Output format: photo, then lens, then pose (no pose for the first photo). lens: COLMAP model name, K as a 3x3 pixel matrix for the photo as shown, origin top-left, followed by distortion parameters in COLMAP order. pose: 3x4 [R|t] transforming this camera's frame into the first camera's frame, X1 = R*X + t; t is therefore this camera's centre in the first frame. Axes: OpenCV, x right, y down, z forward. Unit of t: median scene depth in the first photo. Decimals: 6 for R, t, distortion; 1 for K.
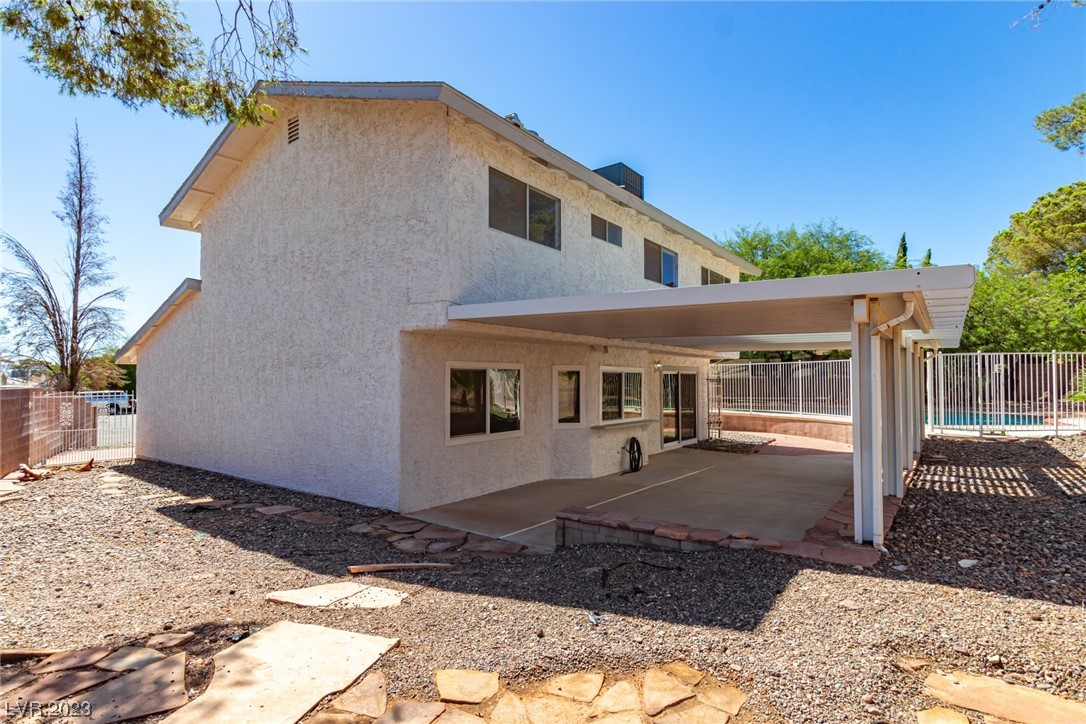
lens RADIAL K [[549.3, 0, 557.8], [0, 549.3, 371.6], [0, 0, 1]] dist [-0.000701, -0.000770]
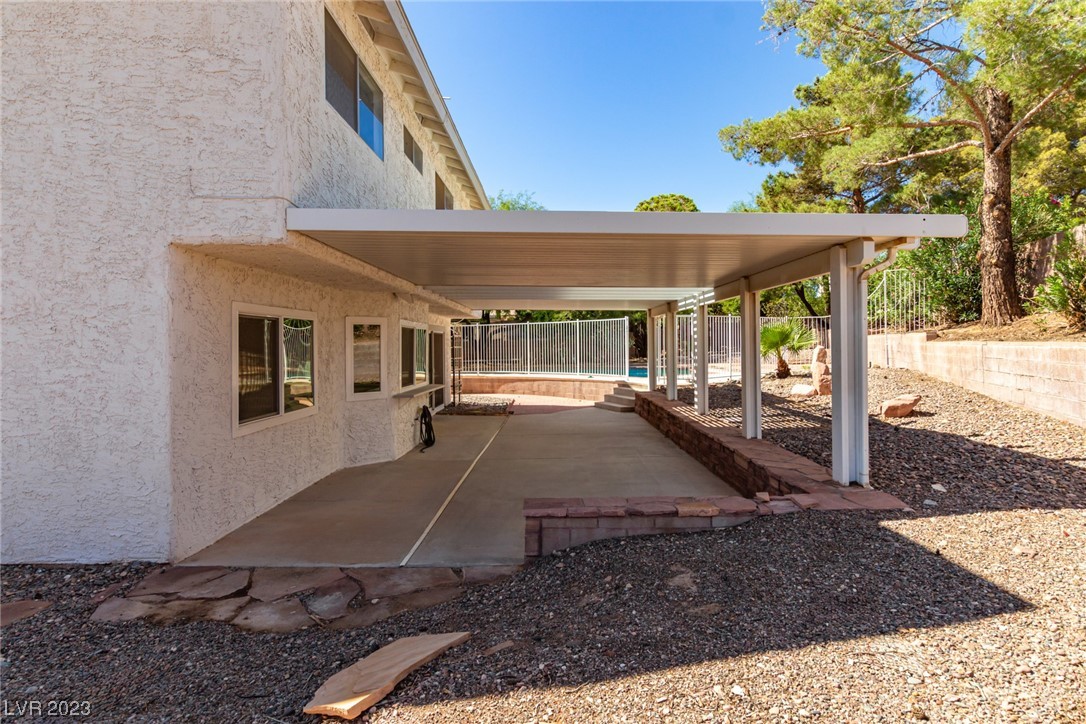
lens RADIAL K [[549.3, 0, 559.6], [0, 549.3, 344.9], [0, 0, 1]] dist [-0.000701, -0.000770]
pose [[0.815232, -0.009854, 0.579051, -0.237568], [0.002901, 0.999912, 0.012932, 0.020583], [-0.579127, -0.008863, 0.815189, 0.250976]]
